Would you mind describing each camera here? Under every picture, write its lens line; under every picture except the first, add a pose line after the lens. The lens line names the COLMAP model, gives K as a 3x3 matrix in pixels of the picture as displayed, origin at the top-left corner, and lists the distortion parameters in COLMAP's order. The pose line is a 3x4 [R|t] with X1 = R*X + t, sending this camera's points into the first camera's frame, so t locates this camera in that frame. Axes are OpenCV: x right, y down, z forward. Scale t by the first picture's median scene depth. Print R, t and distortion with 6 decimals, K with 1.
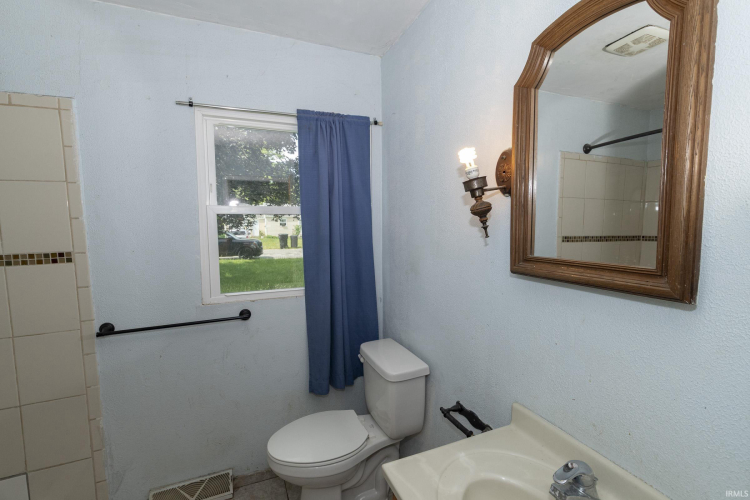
lens RADIAL K [[332.2, 0, 367.9], [0, 332.2, 250.4], [0, 0, 1]] dist [-0.002176, 0.001963]
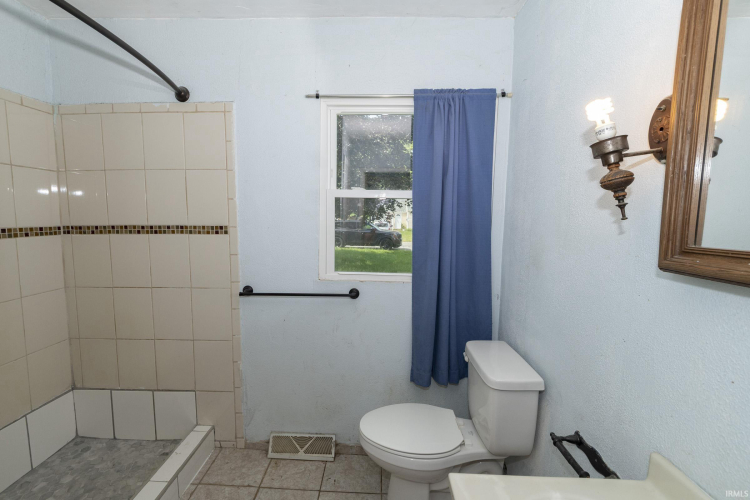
lens RADIAL K [[332.2, 0, 371.1], [0, 332.2, 250.3], [0, 0, 1]] dist [-0.002176, 0.001963]
pose [[0.910340, 0.064095, -0.408869, 0.112542], [-0.059823, 0.997938, 0.023243, 0.033110], [0.409516, 0.003301, 0.912297, 0.072626]]
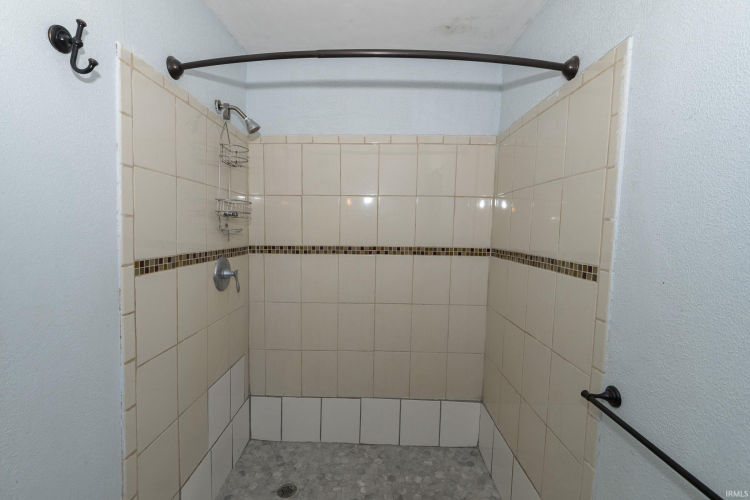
lens RADIAL K [[332.2, 0, 372.4], [0, 332.2, 249.3], [0, 0, 1]] dist [-0.002176, 0.001963]
pose [[-0.401952, 0.072707, -0.912770, -0.051454], [-0.106269, 0.986402, 0.125370, -0.066061], [0.909473, 0.147392, -0.388760, 0.780409]]
